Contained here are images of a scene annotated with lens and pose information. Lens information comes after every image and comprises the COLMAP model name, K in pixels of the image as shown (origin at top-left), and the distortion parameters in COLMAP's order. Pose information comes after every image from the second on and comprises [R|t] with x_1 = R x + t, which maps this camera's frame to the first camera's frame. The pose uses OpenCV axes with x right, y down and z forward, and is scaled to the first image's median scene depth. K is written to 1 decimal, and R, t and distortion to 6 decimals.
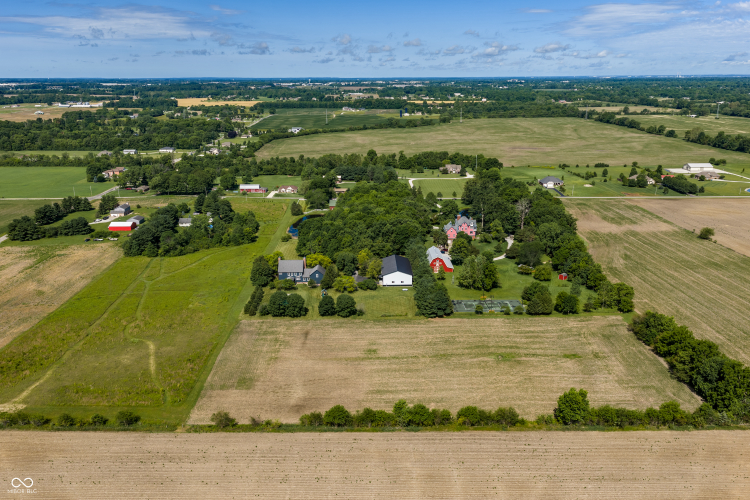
lens RADIAL K [[620.0, 0, 375.0], [0, 620.0, 250.0], [0, 0, 1]] dist [0.027357, -0.001709]
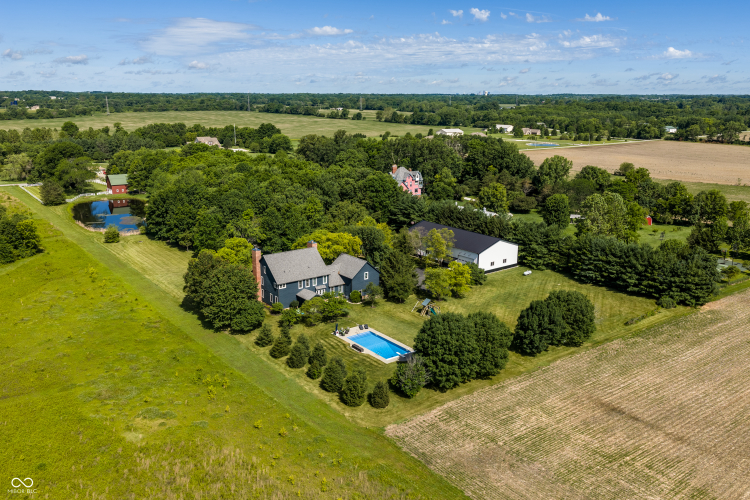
lens RADIAL K [[620.0, 0, 375.0], [0, 620.0, 250.0], [0, 0, 1]] dist [0.027357, -0.001709]
pose [[0.801806, -0.136031, 0.581896, -0.261027], [0.151909, 0.988157, 0.021685, 0.012108], [-0.577954, 0.071008, 0.812974, 0.504065]]
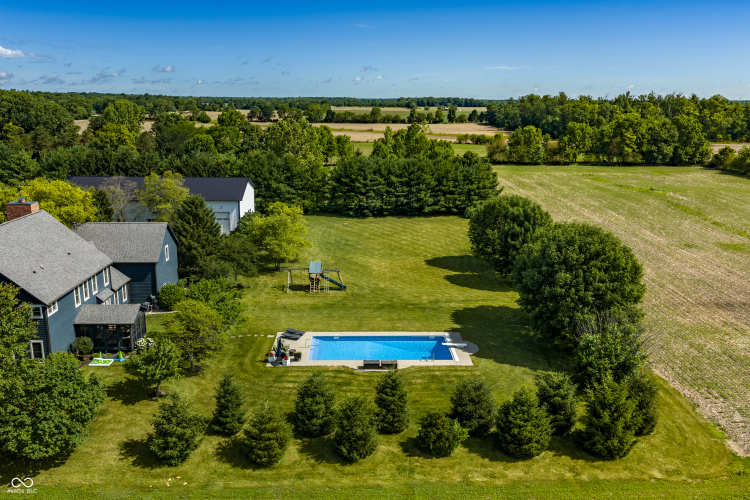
lens RADIAL K [[620.0, 0, 375.0], [0, 620.0, 250.0], [0, 0, 1]] dist [0.027357, -0.001709]
pose [[-0.002199, -0.235696, 0.971824, -0.232706], [0.260276, 0.938197, 0.228129, 0.008282], [-0.965532, 0.253445, 0.059283, 0.715874]]
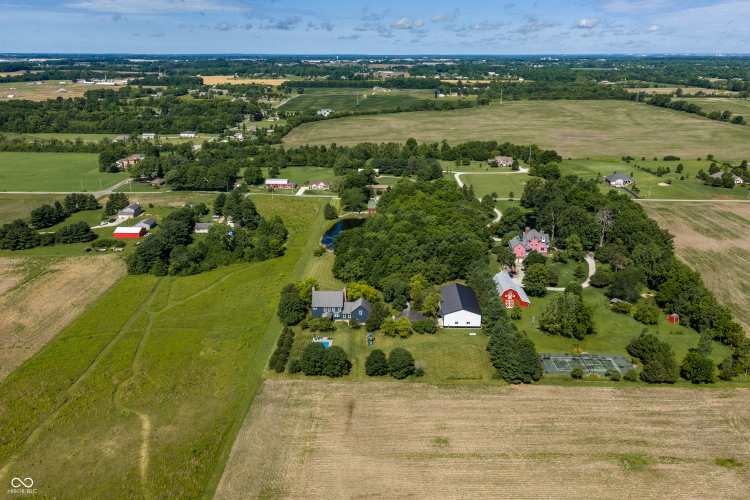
lens RADIAL K [[620.0, 0, 375.0], [0, 620.0, 250.0], [0, 0, 1]] dist [0.027357, -0.001709]
pose [[0.999085, 0.017632, -0.038966, -0.035403], [-0.016301, 0.999281, 0.034217, -0.051594], [0.039541, -0.033550, 0.998655, 0.163183]]
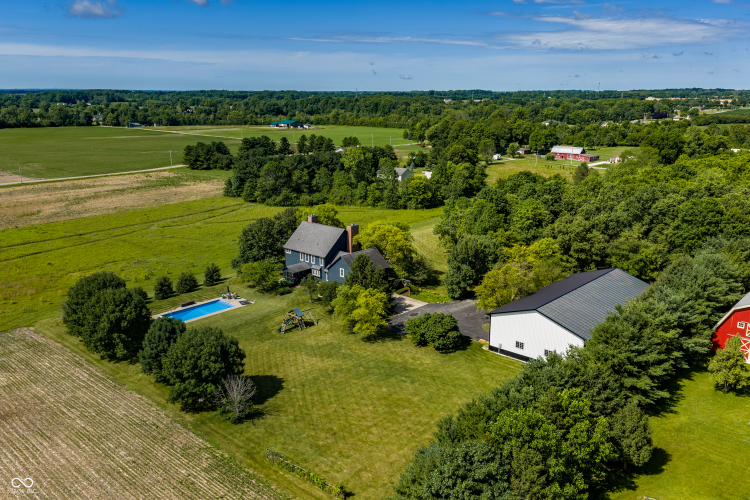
lens RADIAL K [[633.9, 0, 375.0], [0, 633.9, 250.0], [0, 0, 1]] dist [0.023825, 0.000286]
pose [[0.732300, 0.171234, -0.659102, 0.130608], [-0.189491, 0.980883, 0.044298, 0.006050], [0.654087, 0.092455, 0.750748, 0.567006]]
